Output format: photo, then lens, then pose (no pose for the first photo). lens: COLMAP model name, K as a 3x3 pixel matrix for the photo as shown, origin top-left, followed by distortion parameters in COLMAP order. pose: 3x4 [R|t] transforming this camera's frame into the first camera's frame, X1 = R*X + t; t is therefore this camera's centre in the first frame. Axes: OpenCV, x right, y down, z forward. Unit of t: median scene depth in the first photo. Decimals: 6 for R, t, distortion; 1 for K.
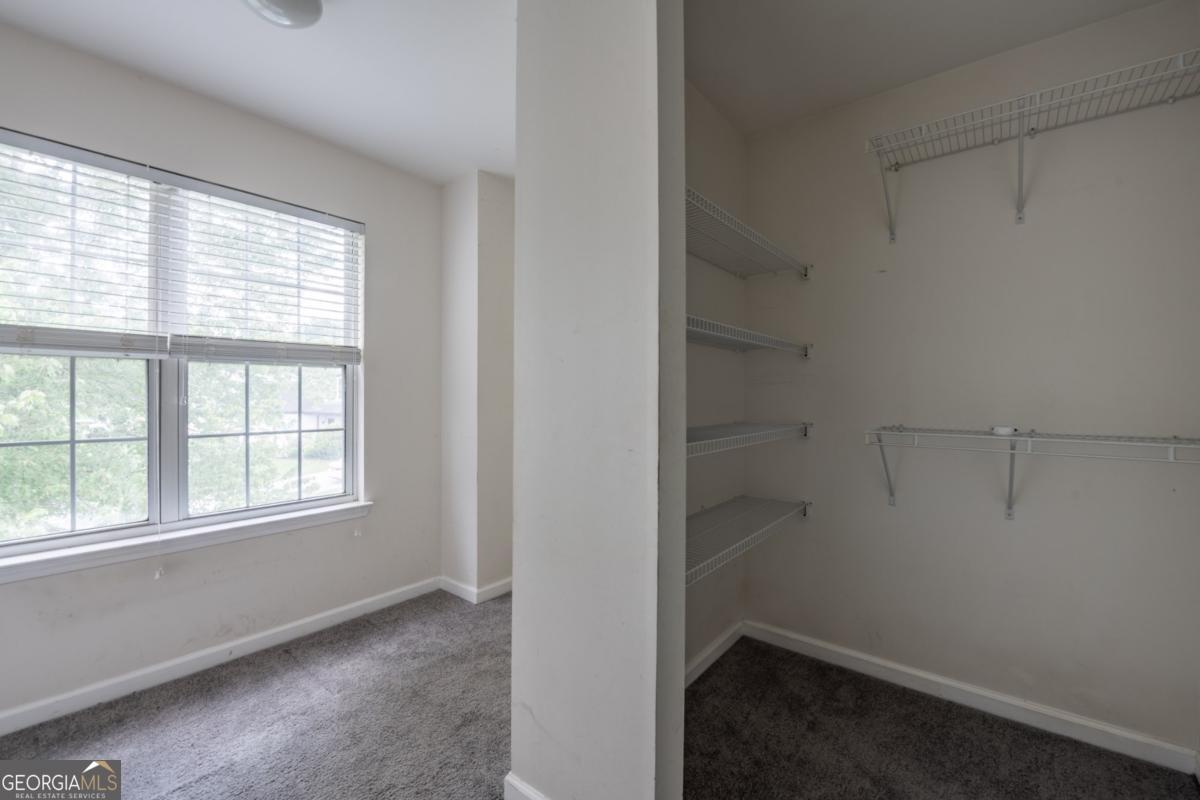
lens RADIAL K [[492.7, 0, 613.1], [0, 492.7, 392.2], [0, 0, 1]] dist [-0.020296, 0.000062]
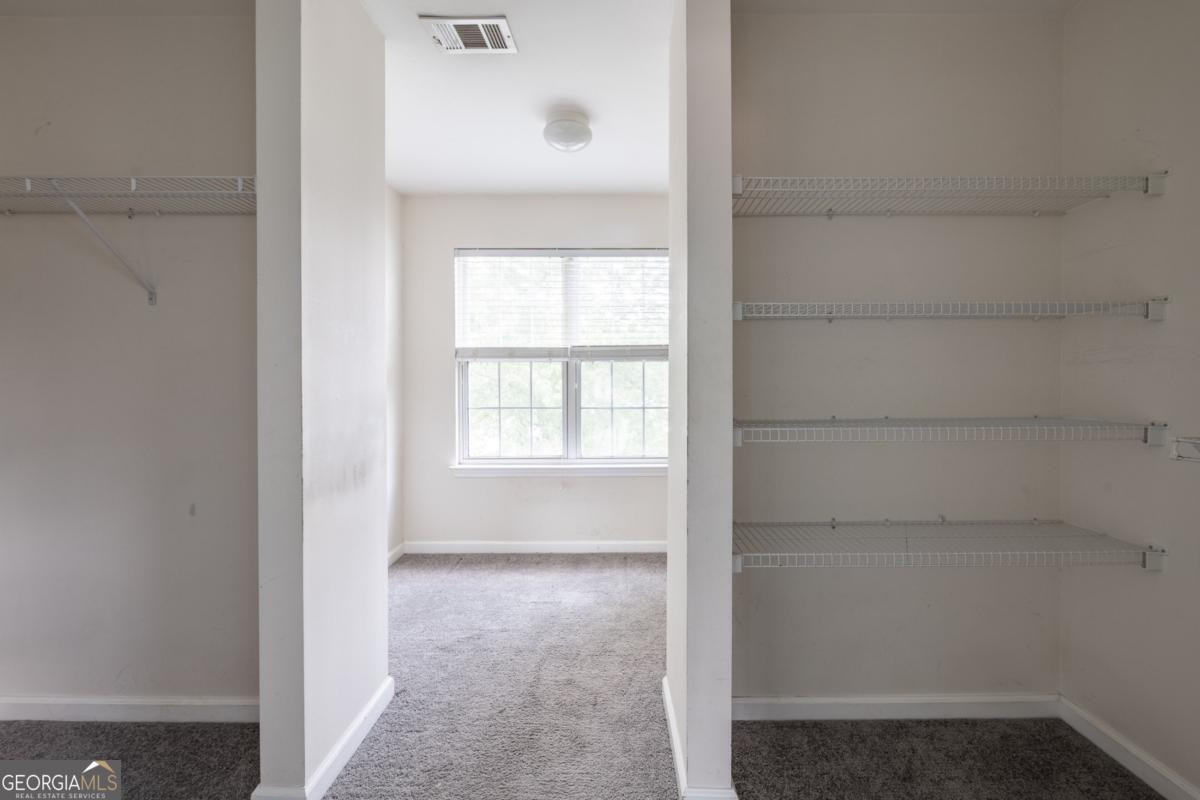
lens RADIAL K [[487.7, 0, 617.5], [0, 487.7, 381.4], [0, 0, 1]] dist [-0.000730, -0.000117]
pose [[0.627717, -0.005132, -0.778425, 0.481551], [0.008140, 0.999967, -0.000029, 0.003753], [0.778399, -0.006319, 0.627738, 0.068054]]
